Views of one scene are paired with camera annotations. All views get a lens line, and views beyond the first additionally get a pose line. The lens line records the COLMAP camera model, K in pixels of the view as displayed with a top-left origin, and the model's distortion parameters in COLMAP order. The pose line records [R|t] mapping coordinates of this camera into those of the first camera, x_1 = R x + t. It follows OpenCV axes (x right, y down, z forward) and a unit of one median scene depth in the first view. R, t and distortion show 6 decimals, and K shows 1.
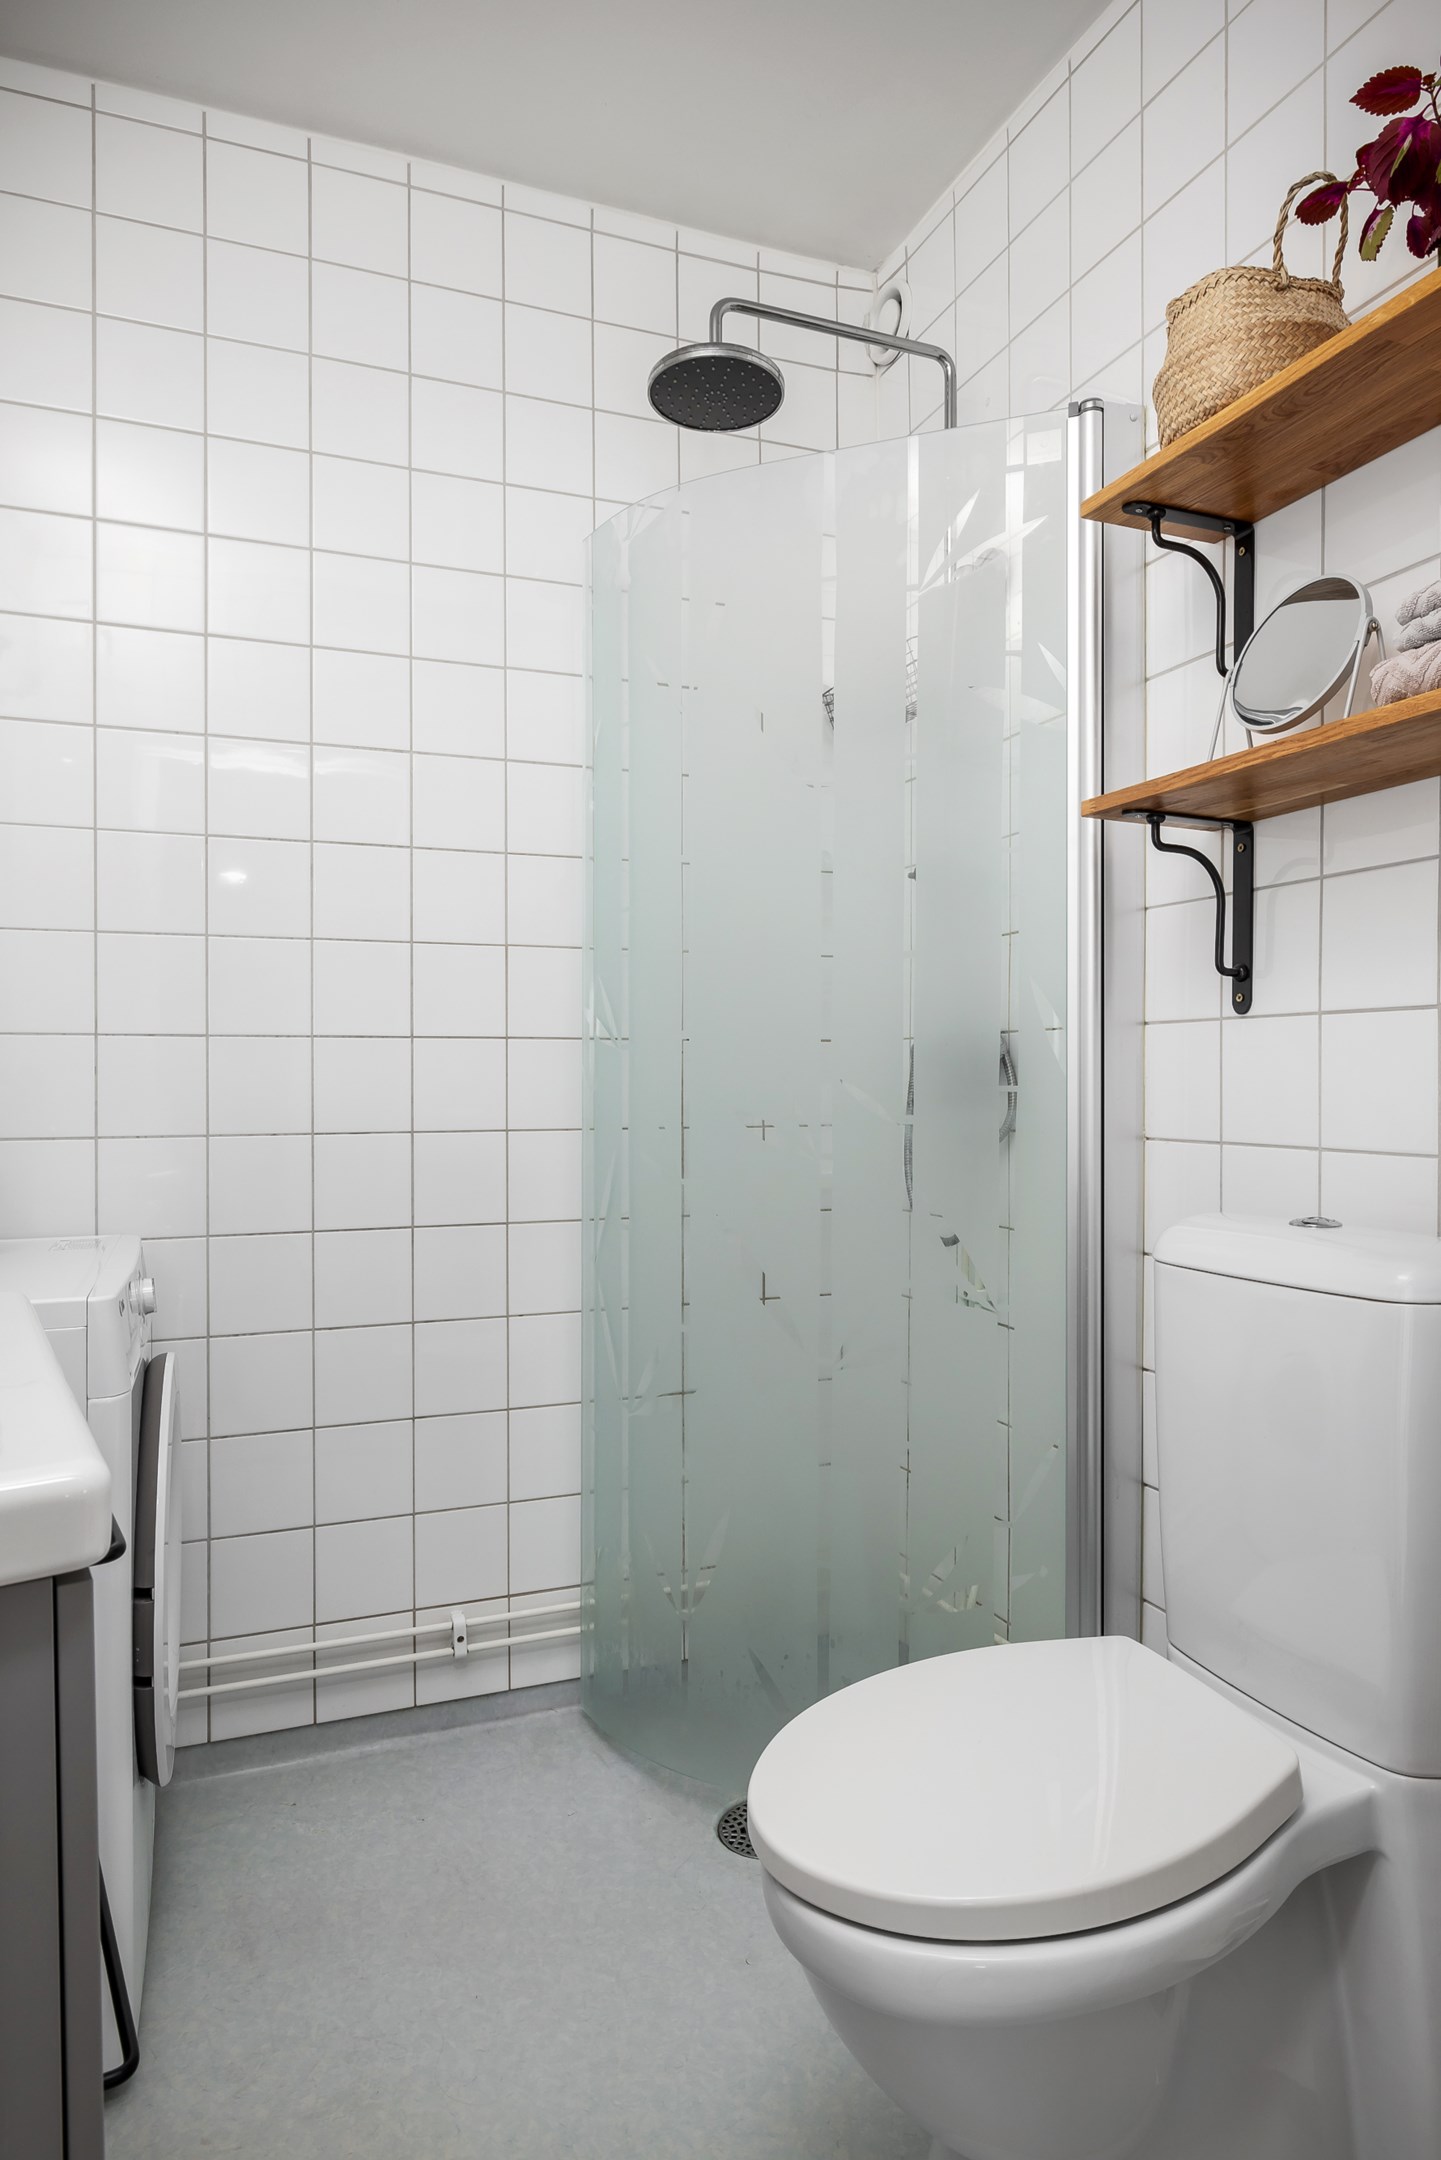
lens RADIAL K [[1267.3, 0, 720.5], [0, 1267.3, 1080.0], [0, 0, 1]] dist [-0.001094, 0.001063]
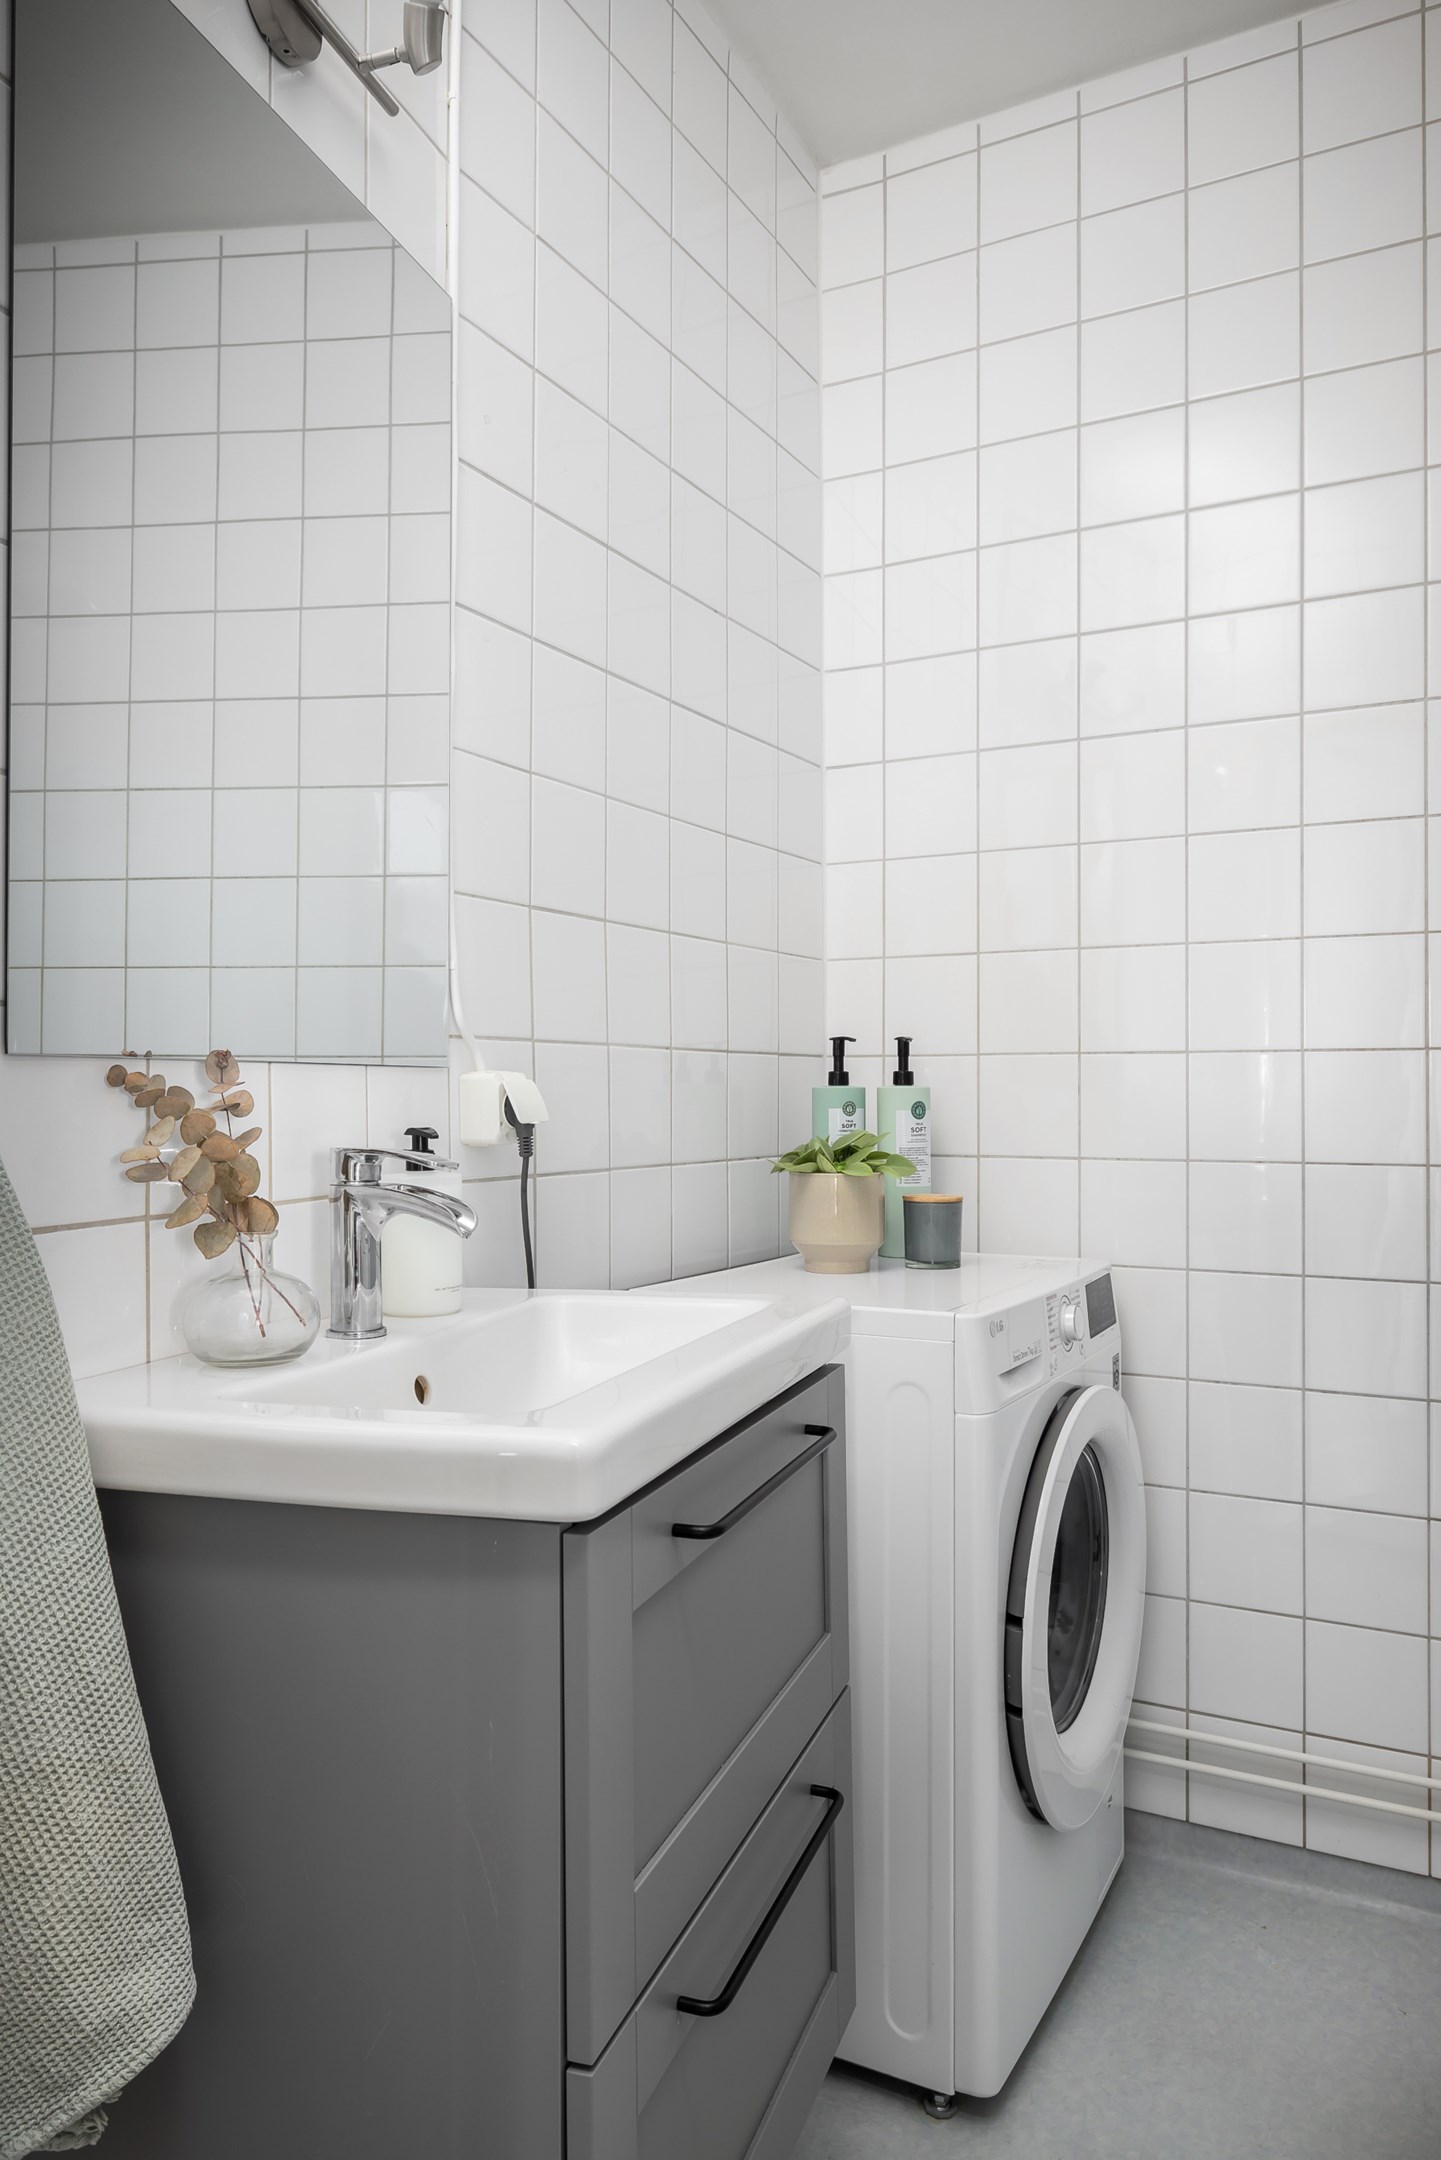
lens RADIAL K [[1540.1, 0, 962.4], [0, 1540.1, 1077.1], [0, 0, 1]] dist [-0.006252, 0.001347]
pose [[0.669447, -0.005727, -0.742838, 0.314248], [-0.005199, 0.999910, -0.012395, -0.001975], [0.742842, 0.012160, 0.669357, 0.125109]]
